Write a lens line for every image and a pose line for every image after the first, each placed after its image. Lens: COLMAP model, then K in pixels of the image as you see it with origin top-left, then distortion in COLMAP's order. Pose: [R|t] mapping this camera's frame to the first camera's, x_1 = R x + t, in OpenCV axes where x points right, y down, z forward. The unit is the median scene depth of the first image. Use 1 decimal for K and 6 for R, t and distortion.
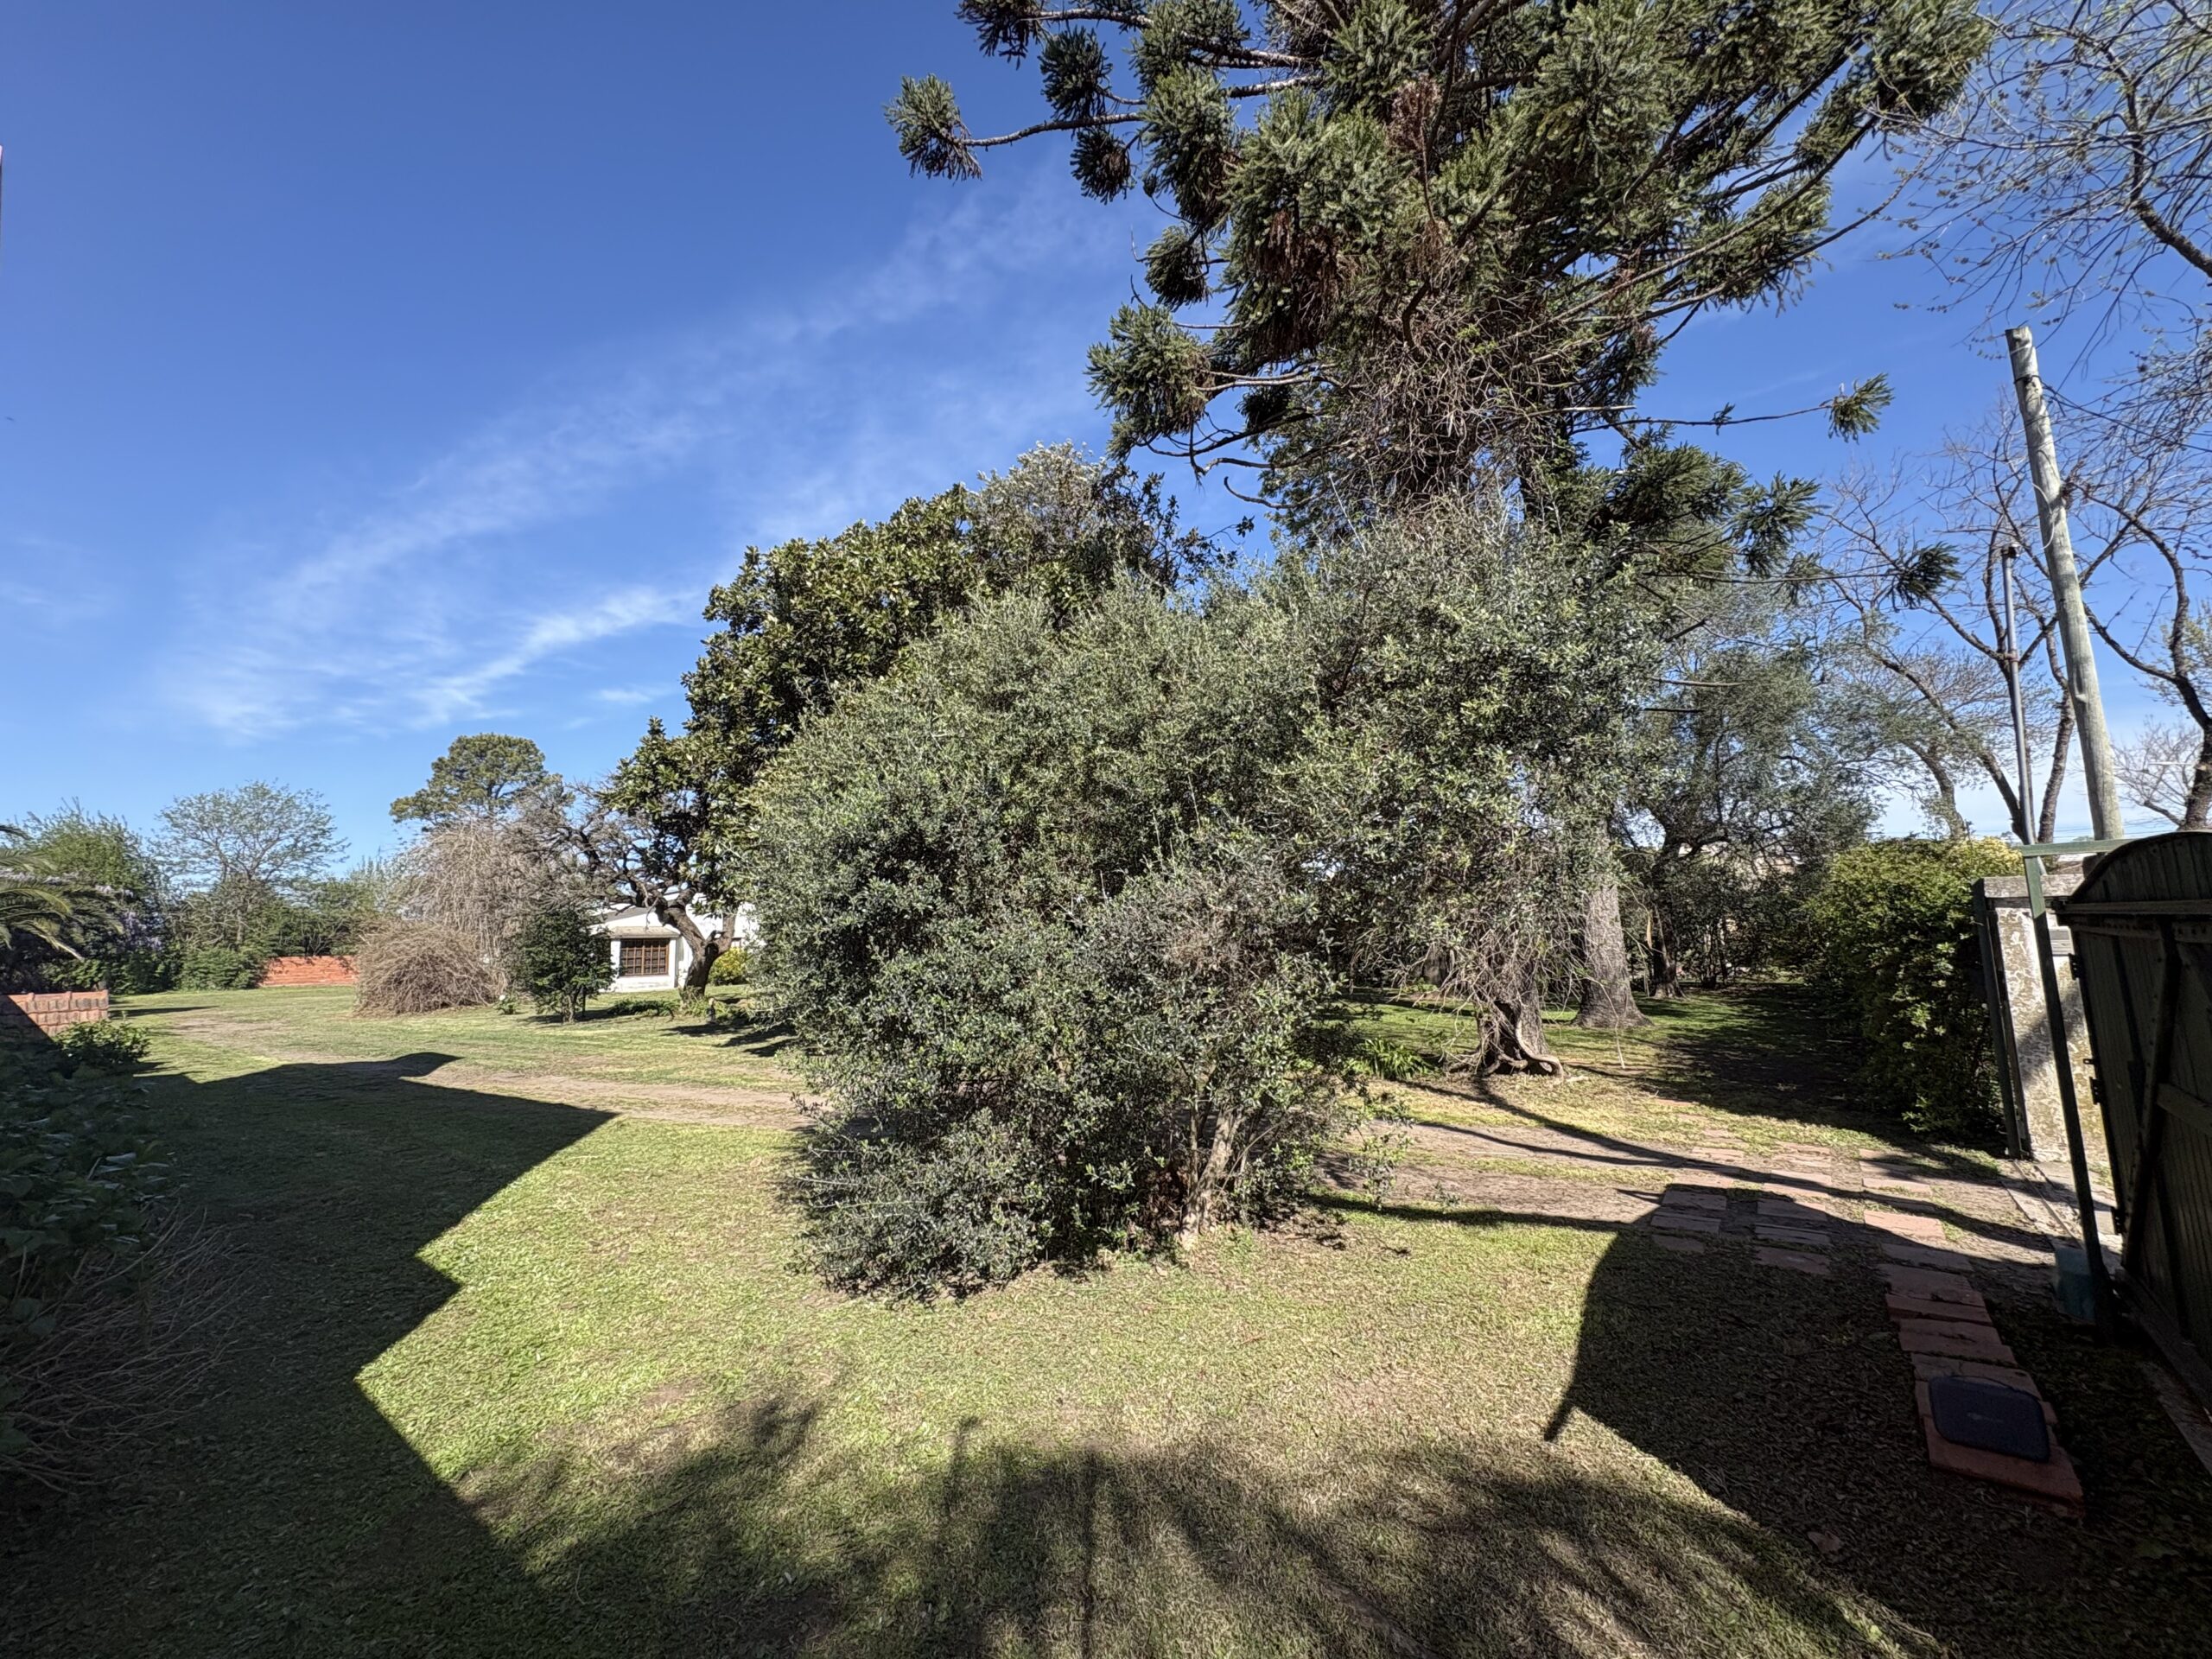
lens RADIAL K [[903.0, 0, 1096.9], [0, 903.0, 816.3], [0, 0, 1]] dist [-0.002628, 0.000067]
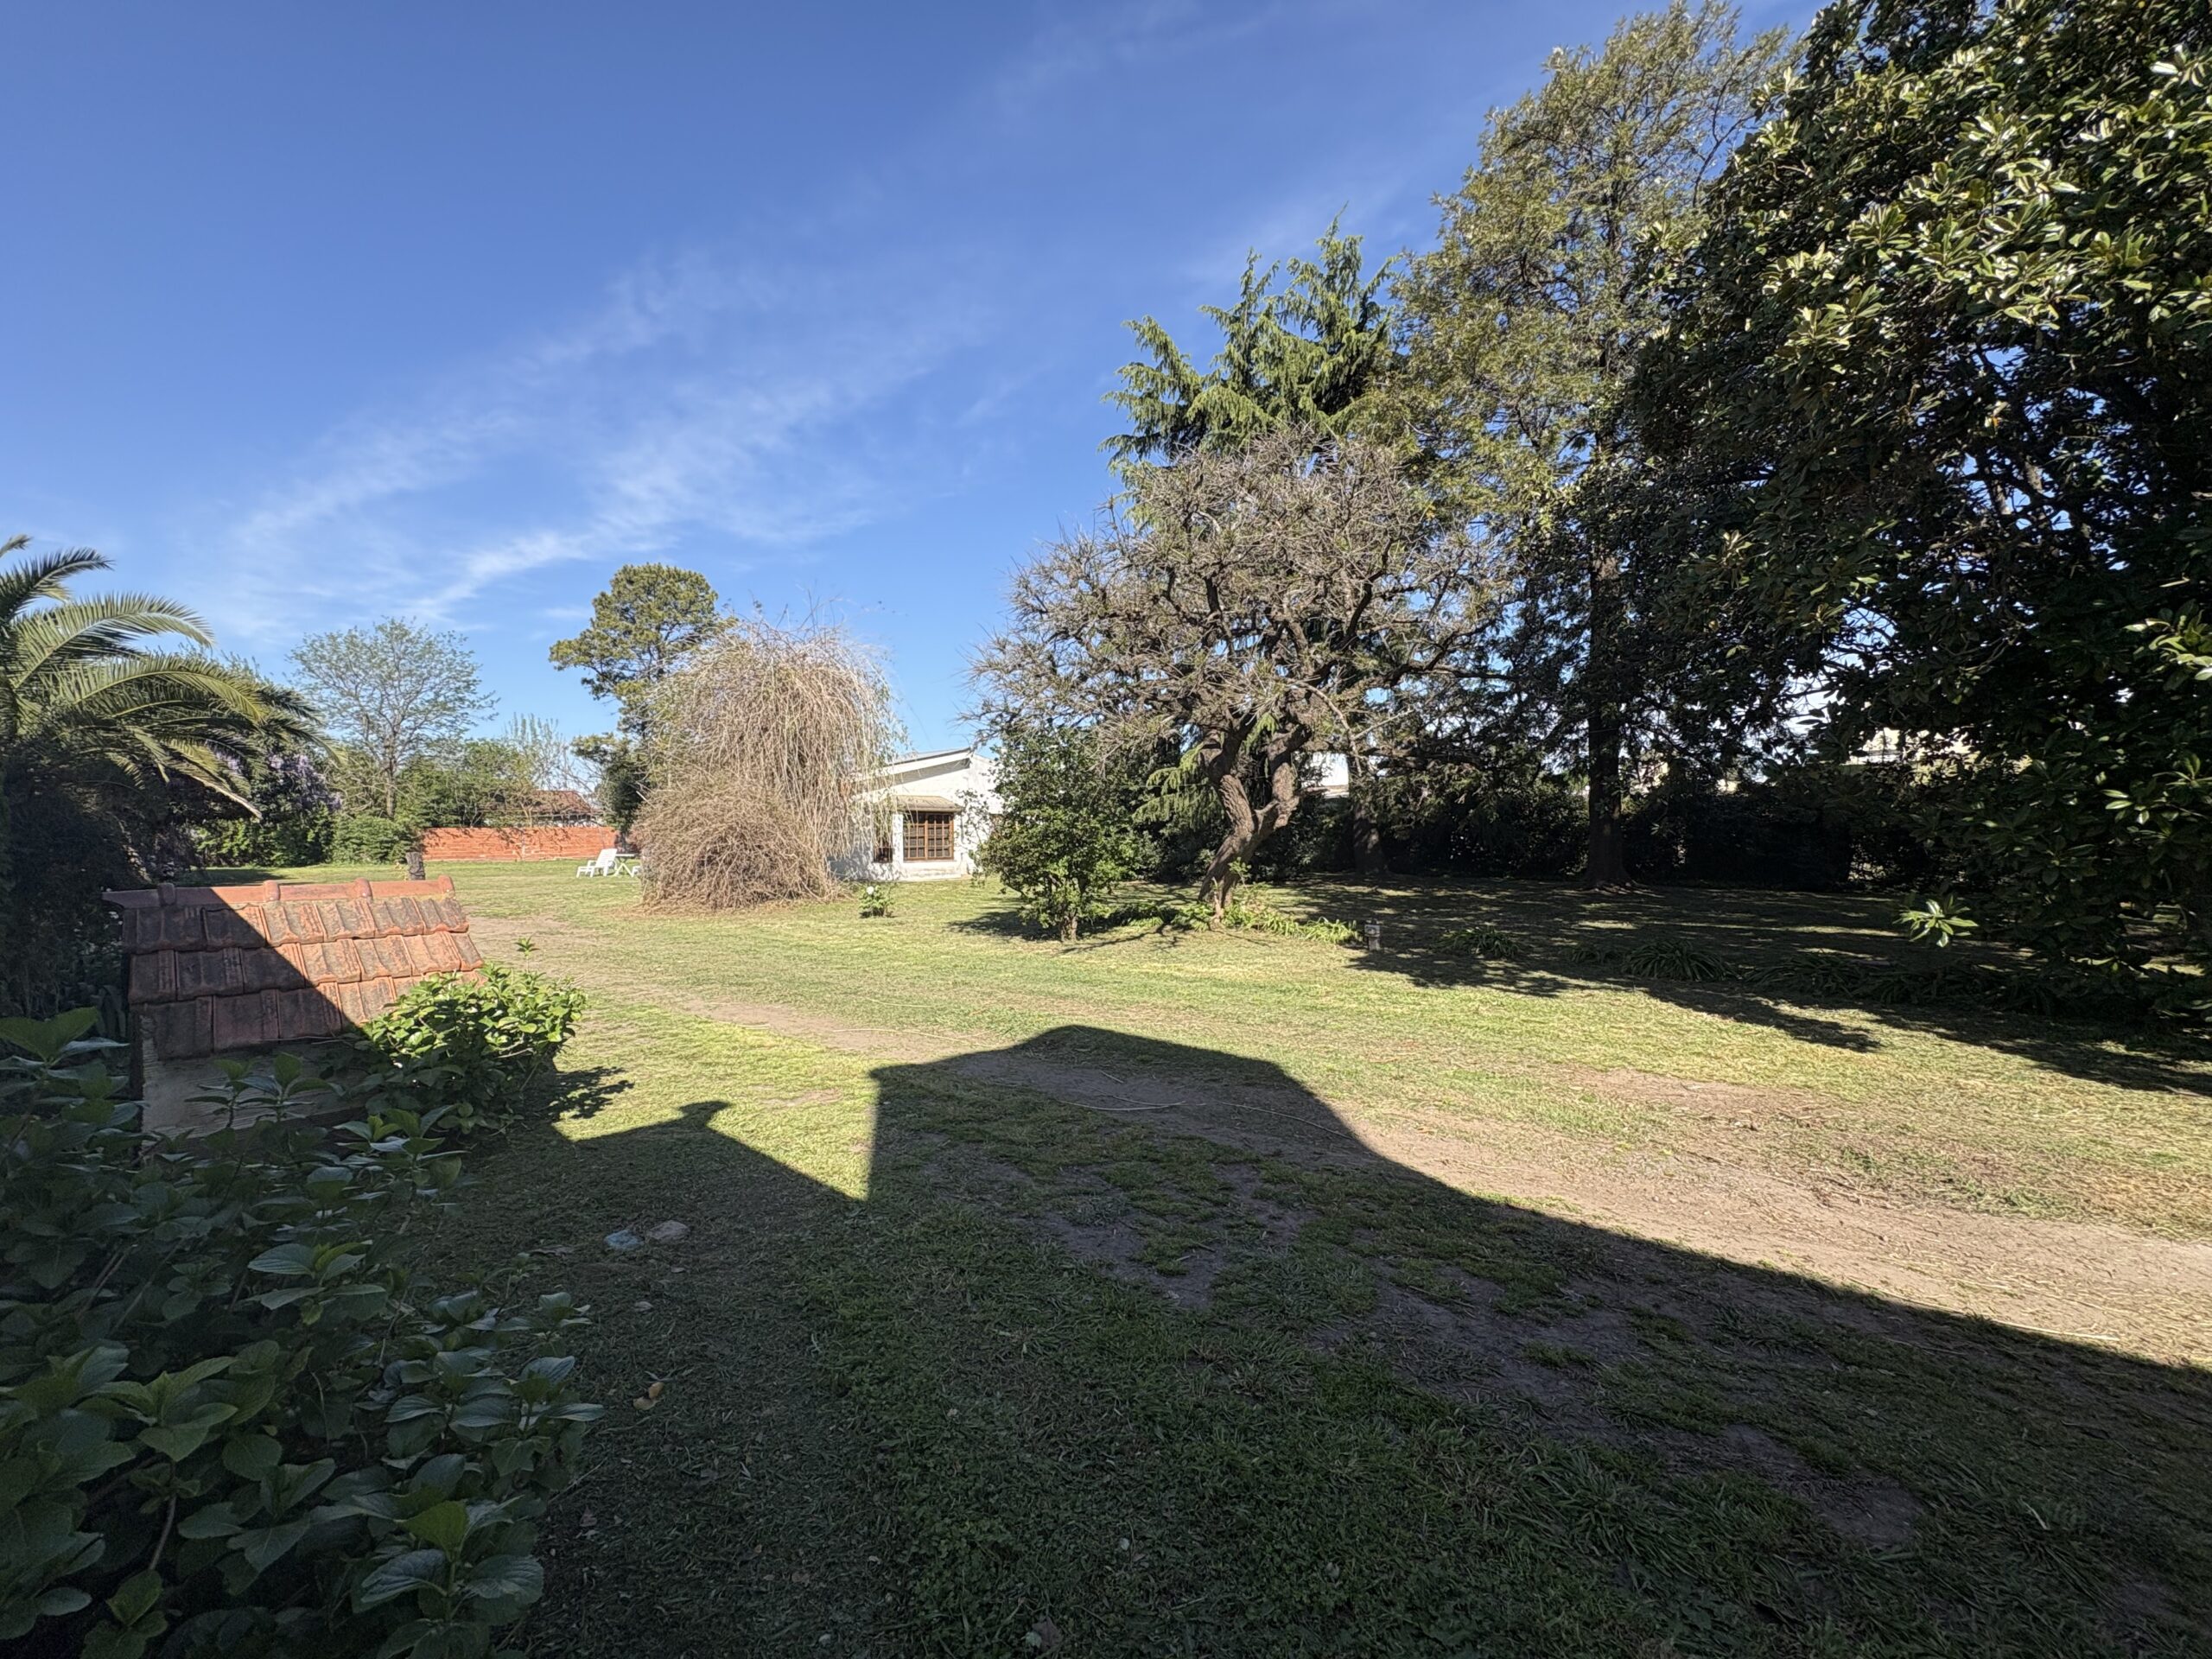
lens RADIAL K [[903.0, 0, 1100.4], [0, 903.0, 822.7], [0, 0, 1]] dist [-0.002628, 0.000067]
pose [[0.998401, 0.020533, -0.052671, -0.224692], [-0.013716, 0.991851, 0.126664, 0.033346], [0.054842, -0.125739, 0.990546, 0.179690]]
